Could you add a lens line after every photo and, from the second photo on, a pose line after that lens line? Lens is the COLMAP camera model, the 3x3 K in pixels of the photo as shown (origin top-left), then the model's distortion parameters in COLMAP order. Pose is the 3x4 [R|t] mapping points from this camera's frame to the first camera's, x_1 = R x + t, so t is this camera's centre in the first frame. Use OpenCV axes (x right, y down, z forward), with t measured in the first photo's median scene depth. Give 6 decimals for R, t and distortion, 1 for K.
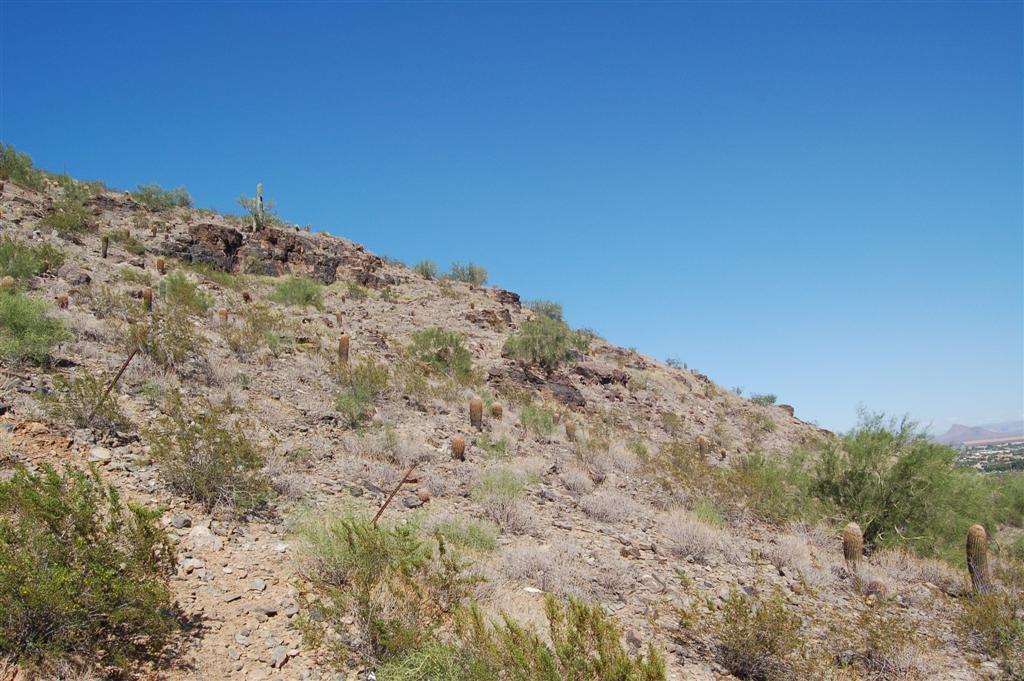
lens RADIAL K [[805.3, 0, 507.9], [0, 805.3, 350.9], [0, 0, 1]] dist [-0.099426, 0.043267]
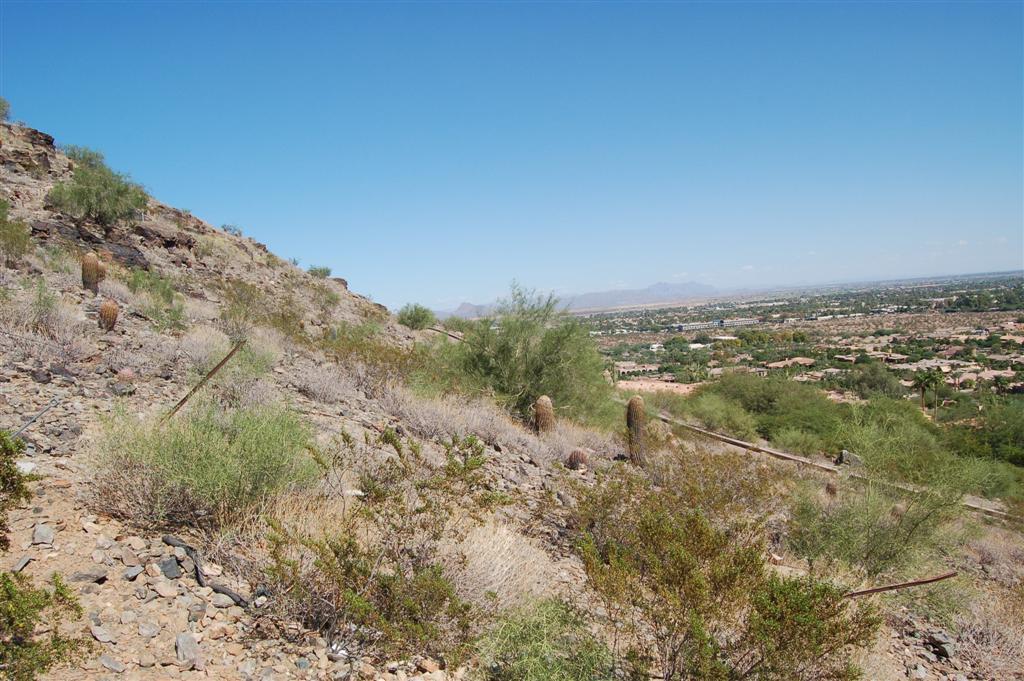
lens RADIAL K [[801.9, 0, 509.0], [0, 801.9, 347.1], [0, 0, 1]] dist [-0.087520, 0.029543]
pose [[0.840451, -0.004744, 0.541866, -0.122528], [-0.079358, 0.988103, 0.131737, 0.014165], [-0.536044, -0.153720, 0.830076, 0.114797]]
